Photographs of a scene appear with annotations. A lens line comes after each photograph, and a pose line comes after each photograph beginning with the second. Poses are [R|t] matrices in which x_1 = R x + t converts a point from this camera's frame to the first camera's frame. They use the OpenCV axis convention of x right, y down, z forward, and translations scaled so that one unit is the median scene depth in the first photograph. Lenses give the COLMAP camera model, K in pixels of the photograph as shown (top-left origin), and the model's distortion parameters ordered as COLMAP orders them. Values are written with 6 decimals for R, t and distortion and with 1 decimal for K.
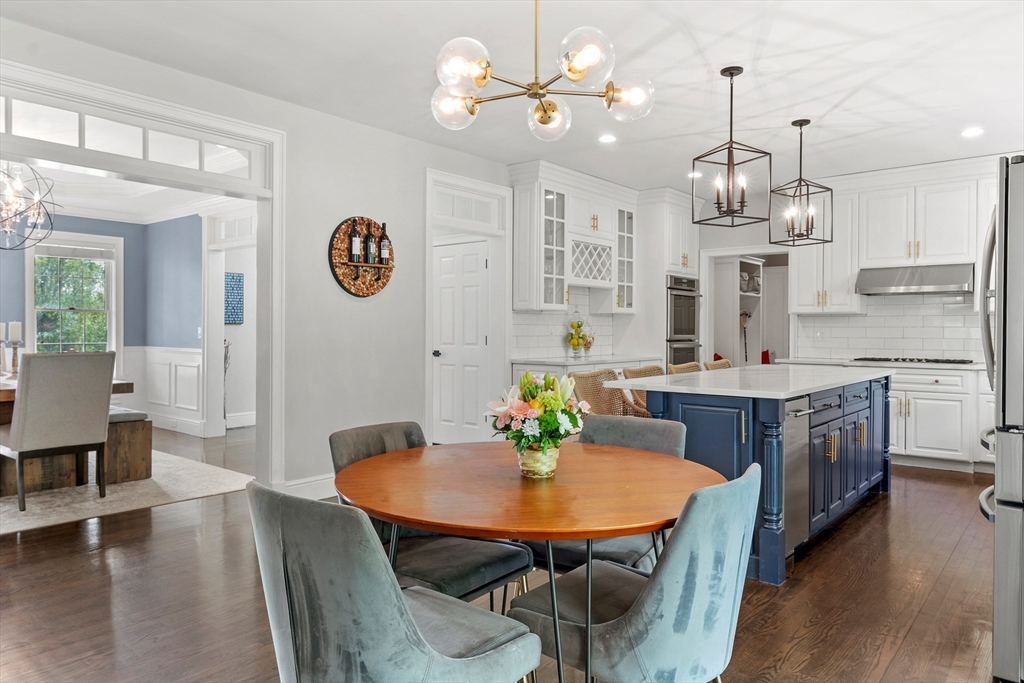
lens RADIAL K [[700.5, 0, 516.7], [0, 700.5, 337.3], [0, 0, 1]] dist [0.009222, 0.001613]
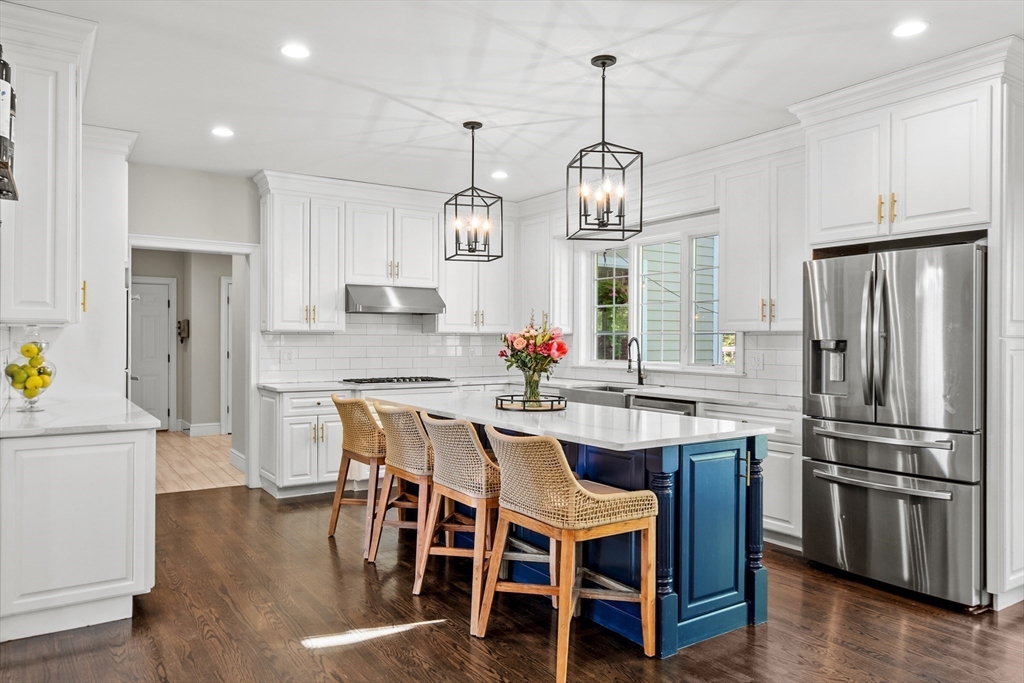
lens RADIAL K [[700.5, 0, 517.8], [0, 700.5, 339.0], [0, 0, 1]] dist [0.009222, 0.001613]
pose [[0.283428, -0.000718, 0.958993, -0.456807], [0.006589, 0.999978, -0.001198, -0.030410], [-0.958971, 0.006659, 0.283426, 0.712977]]
